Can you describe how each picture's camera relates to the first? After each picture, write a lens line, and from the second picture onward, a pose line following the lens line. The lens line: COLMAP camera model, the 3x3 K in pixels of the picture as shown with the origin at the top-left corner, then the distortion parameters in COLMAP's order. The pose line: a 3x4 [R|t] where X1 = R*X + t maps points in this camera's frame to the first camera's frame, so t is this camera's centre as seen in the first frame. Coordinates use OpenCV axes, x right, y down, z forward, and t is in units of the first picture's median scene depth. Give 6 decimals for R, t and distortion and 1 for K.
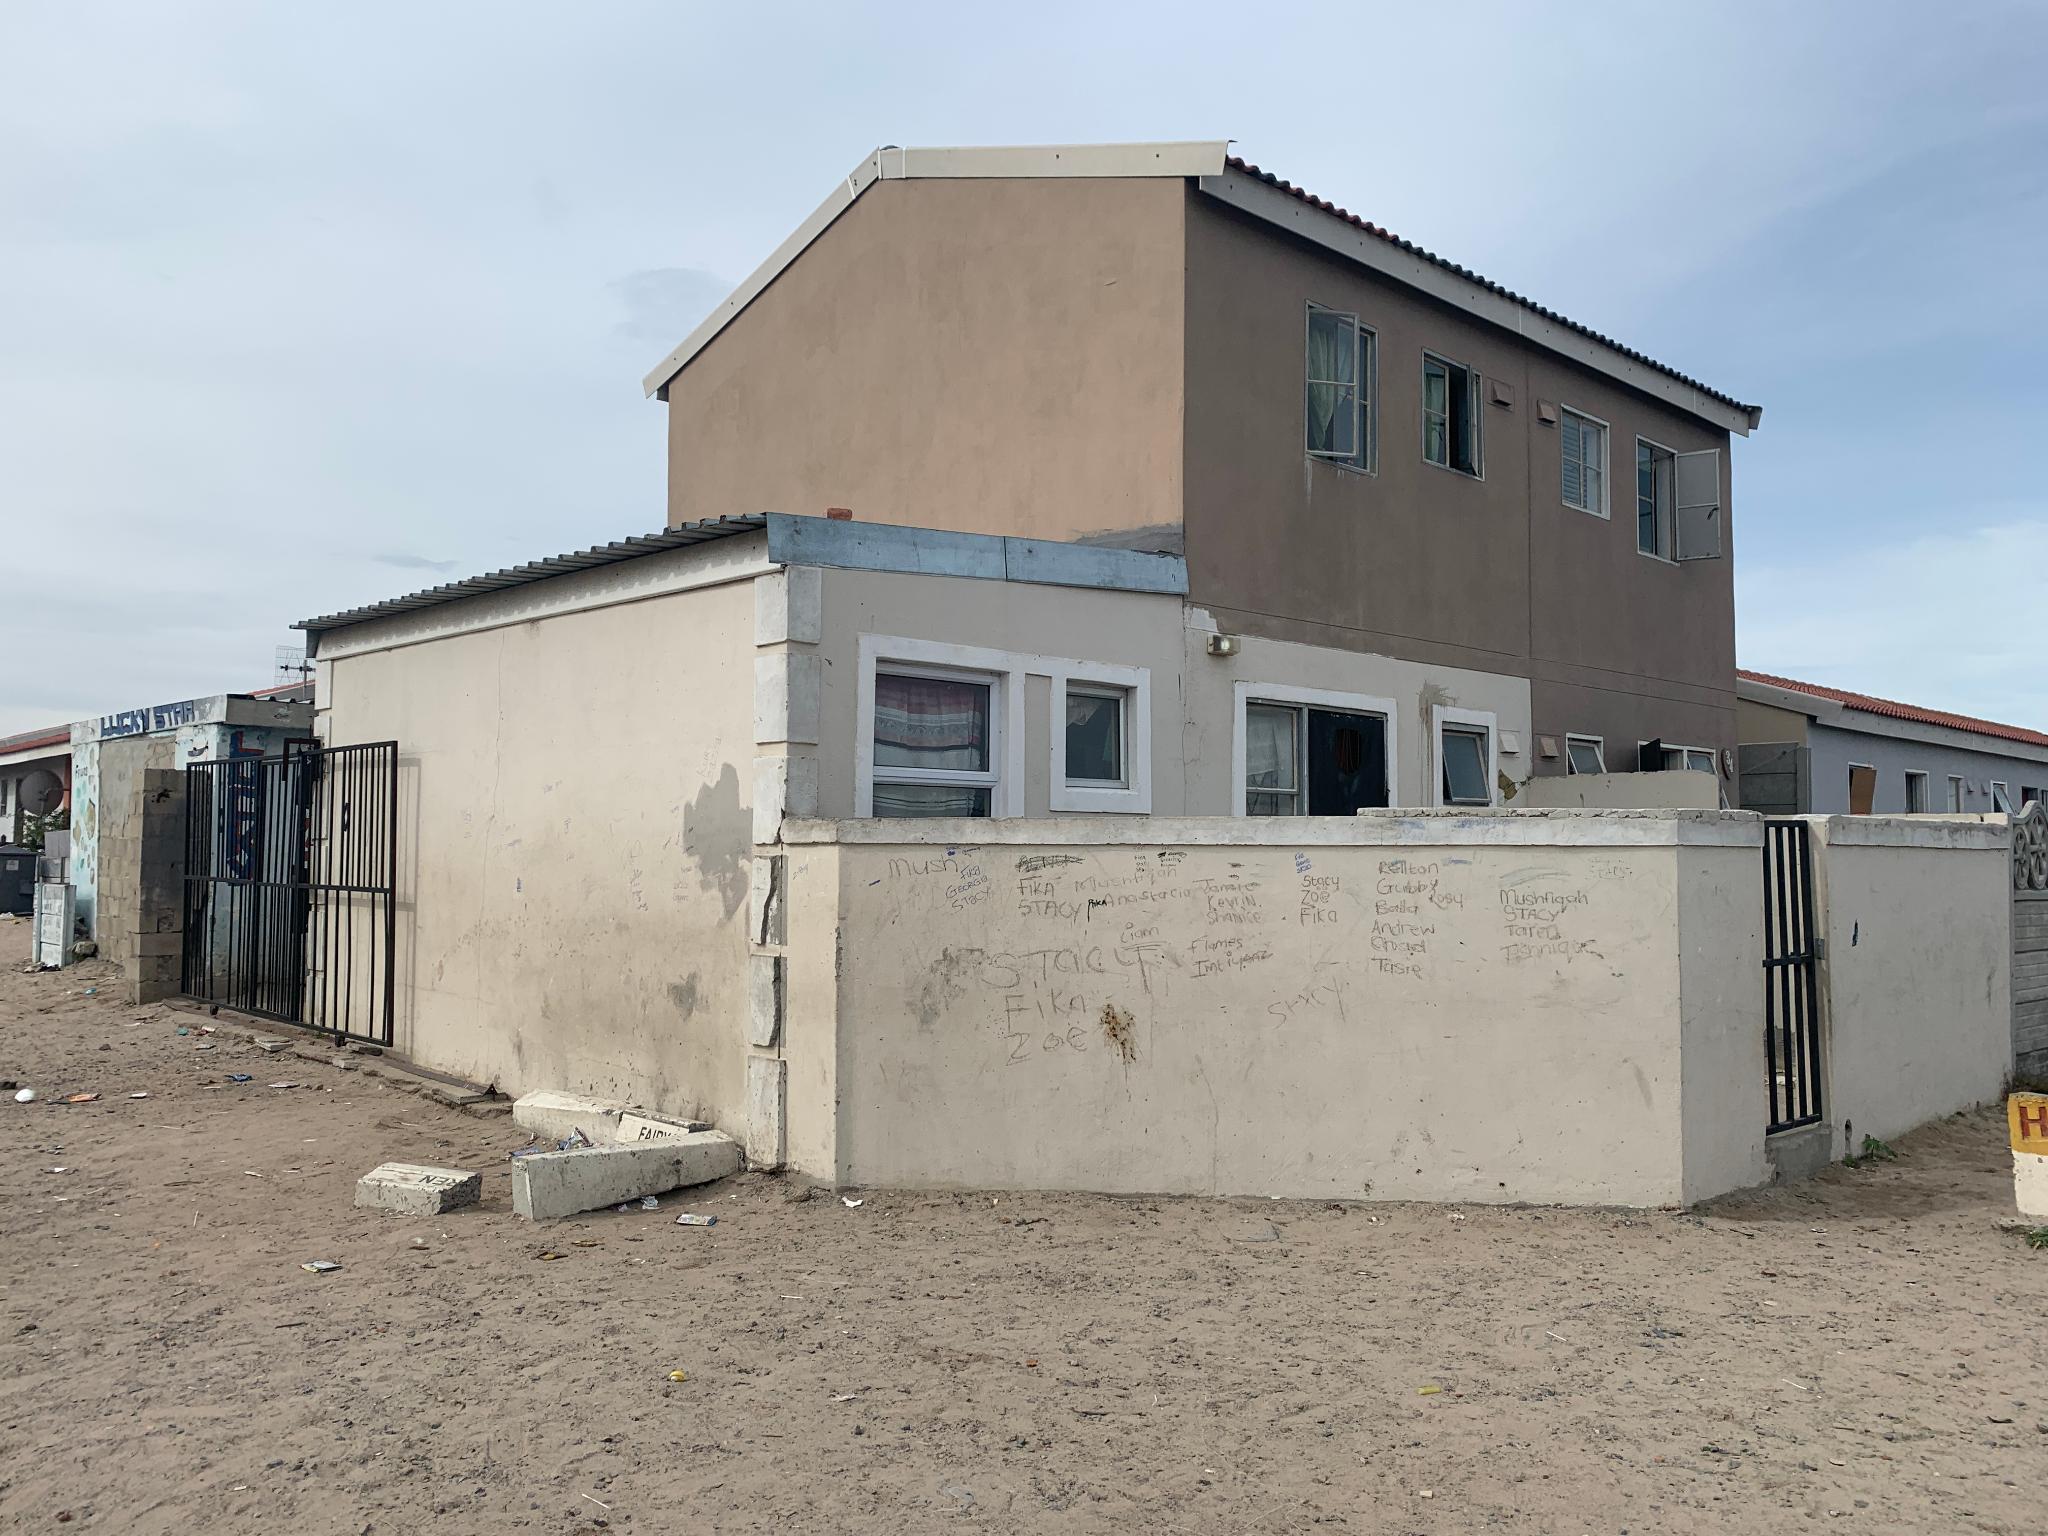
lens RADIAL K [[1538.6, 0, 1032.2], [0, 1538.6, 757.0], [0, 0, 1]] dist [0.095724, -0.211973]
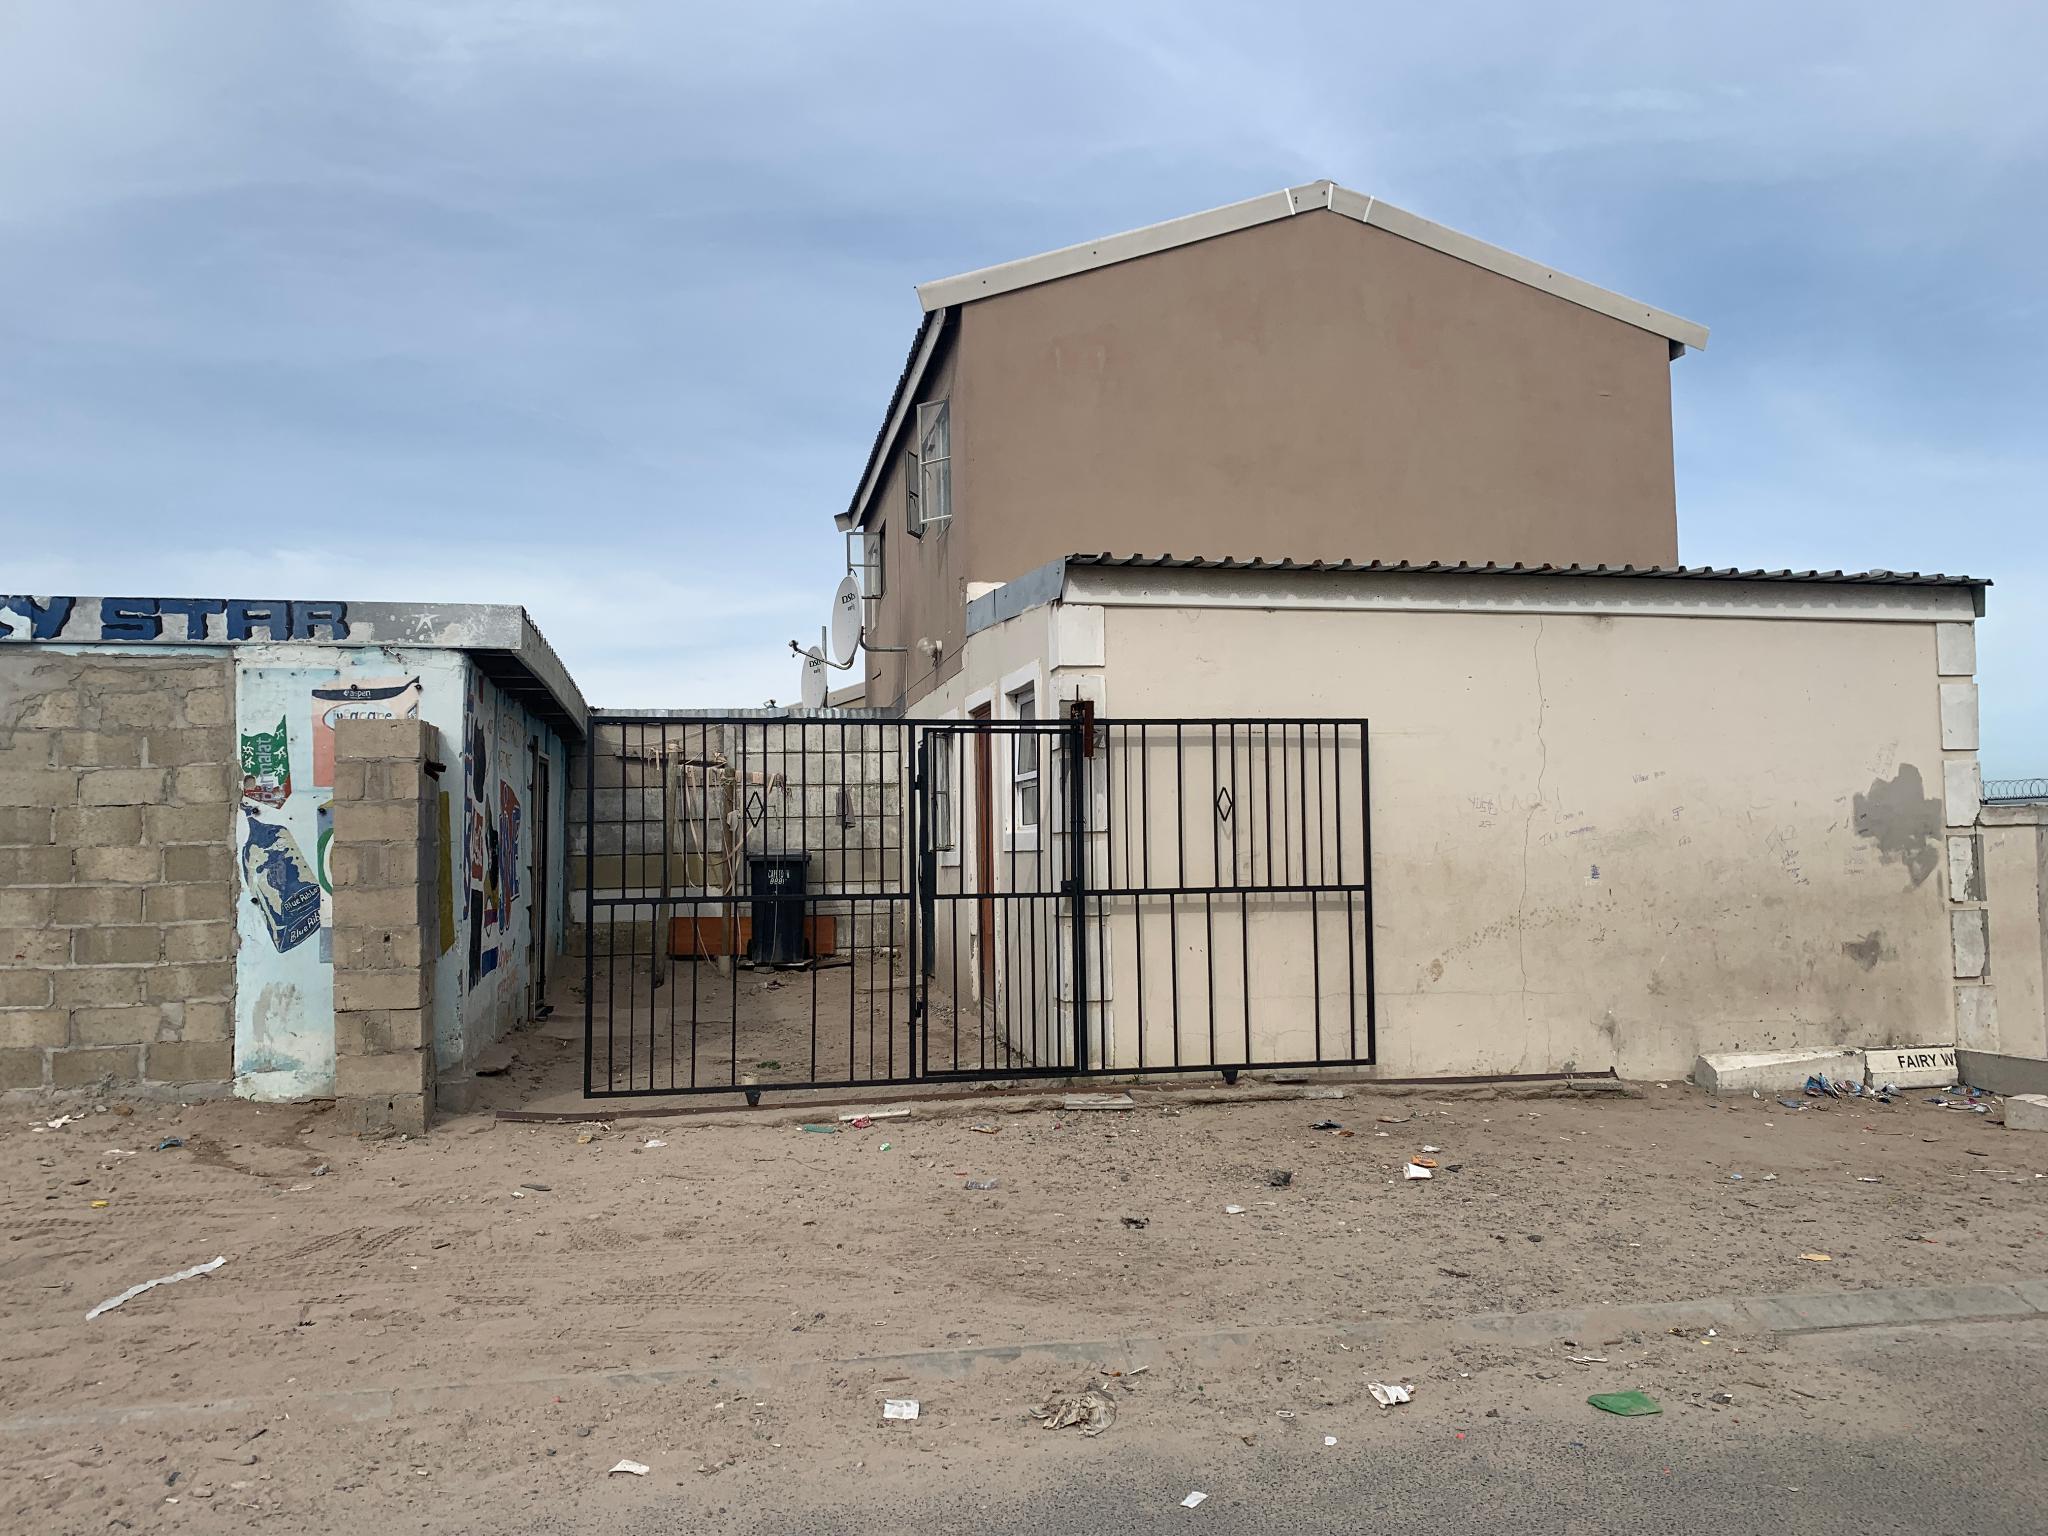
lens RADIAL K [[1521.0, 0, 1016.2], [0, 1521.0, 761.4], [0, 0, 1]] dist [0.059223, -0.074350]
pose [[0.552548, 0.031341, 0.832892, -1.607388], [-0.031210, 0.999370, -0.016901, 0.045141], [-0.832897, -0.016656, 0.553178, 0.879532]]
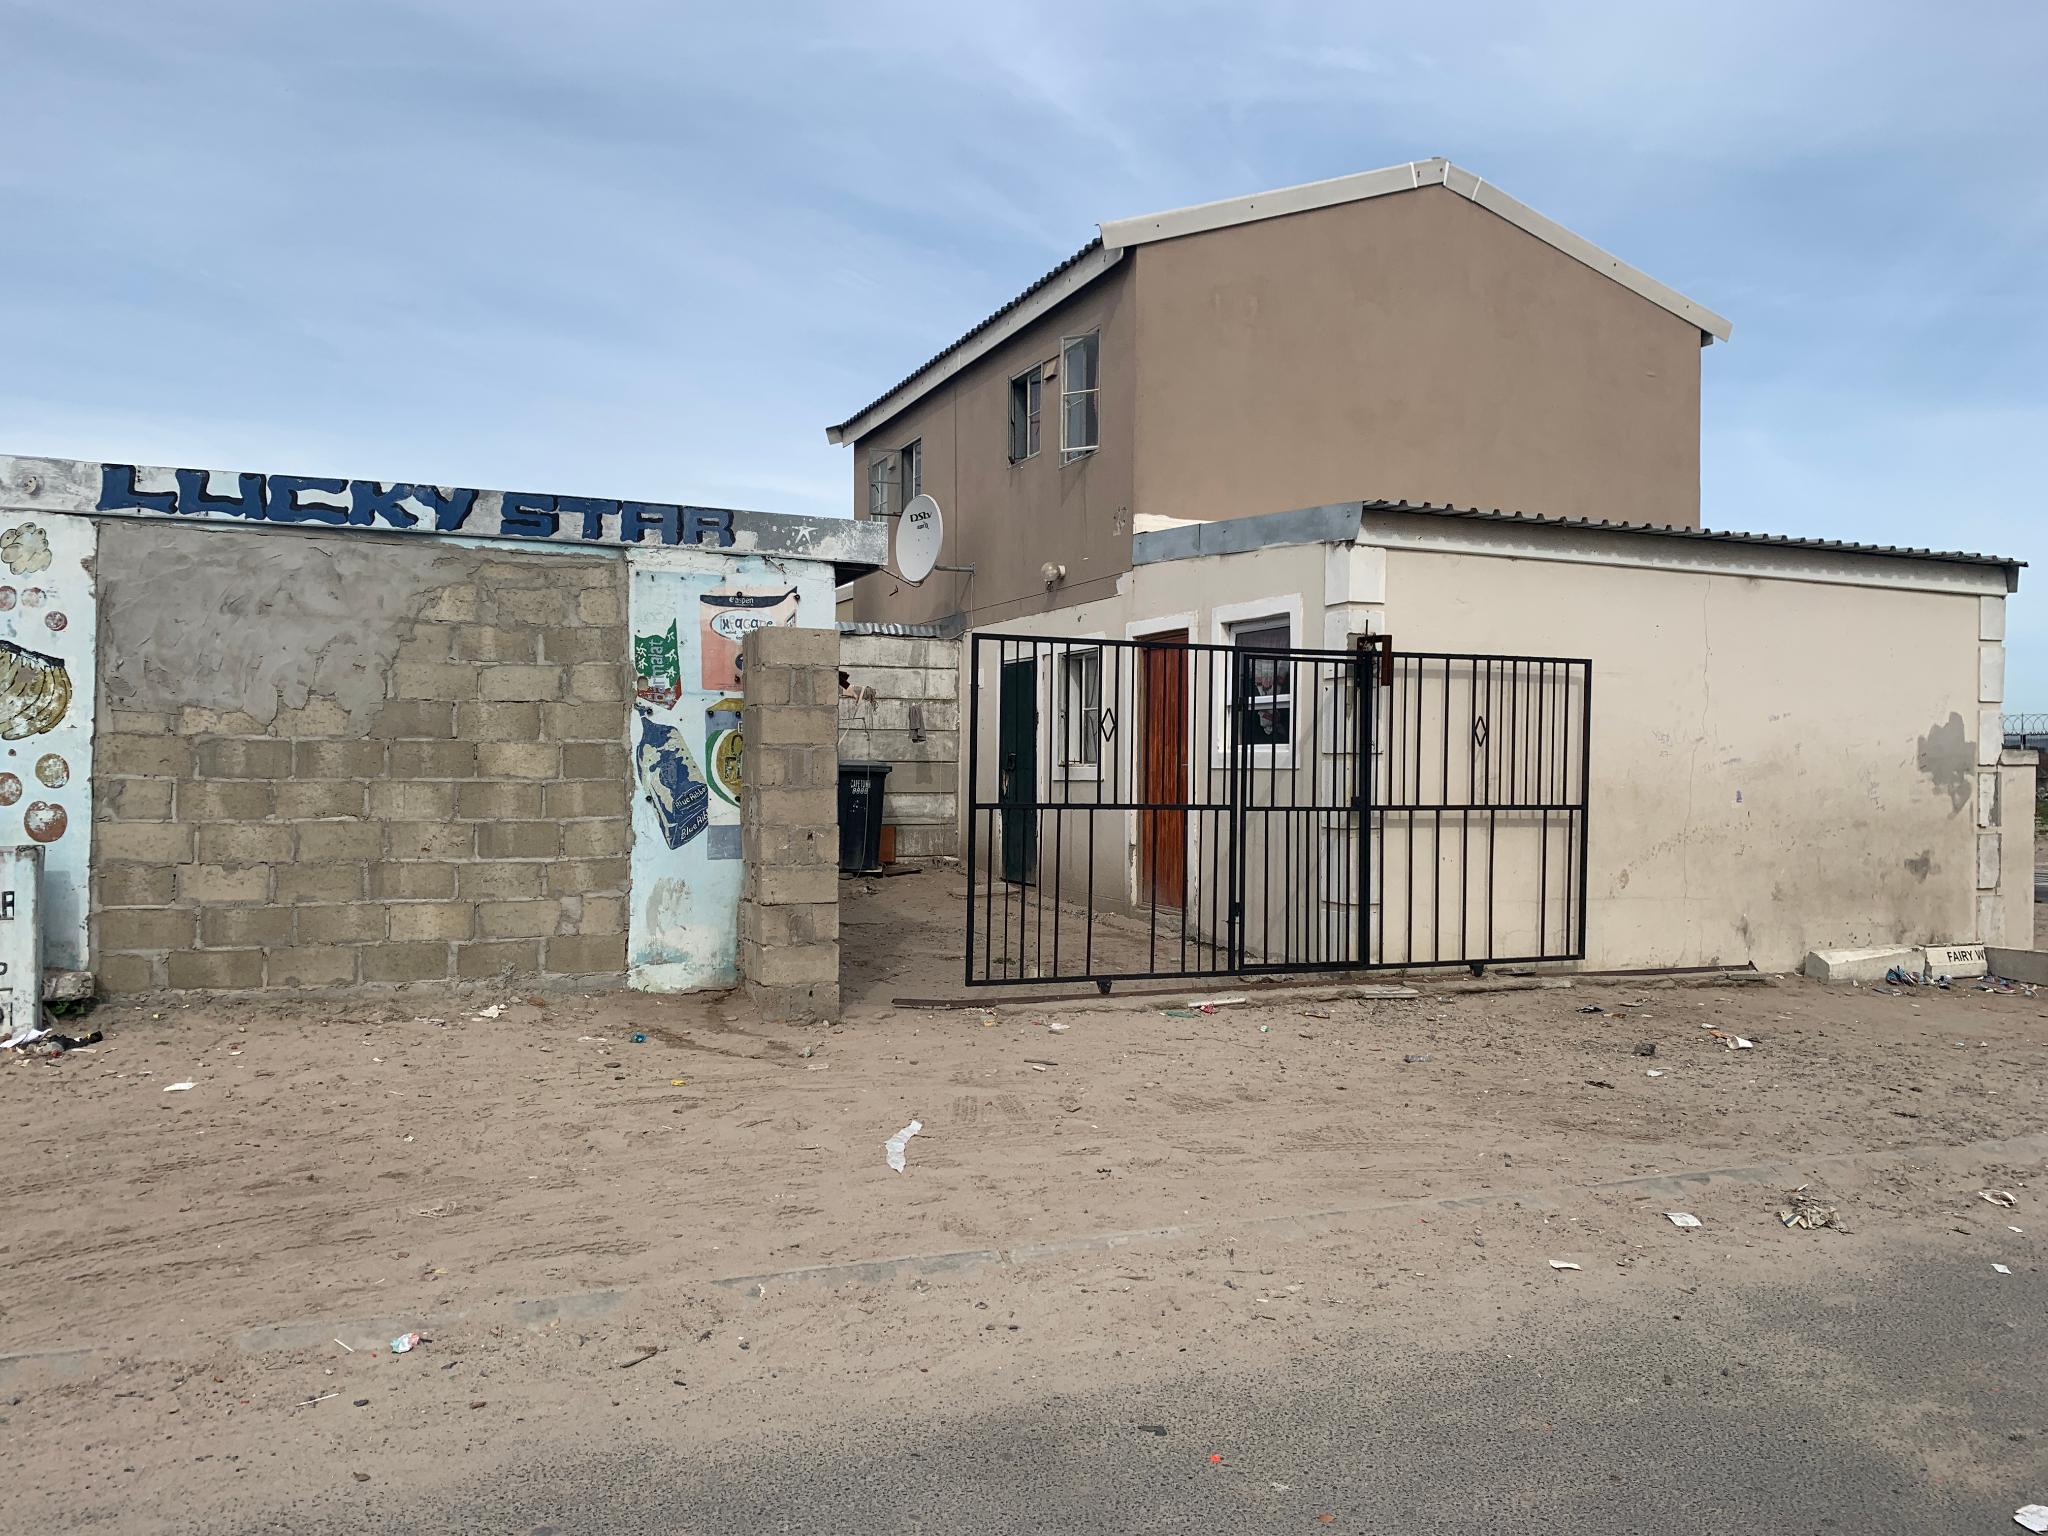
lens RADIAL K [[1521.0, 0, 1016.2], [0, 1521.0, 761.4], [0, 0, 1]] dist [0.059223, -0.074350]
pose [[0.375447, -0.002358, 0.926841, -1.902934], [-0.062093, 0.997686, 0.027691, 0.066439], [-0.924762, -0.067947, 0.374432, 1.244097]]
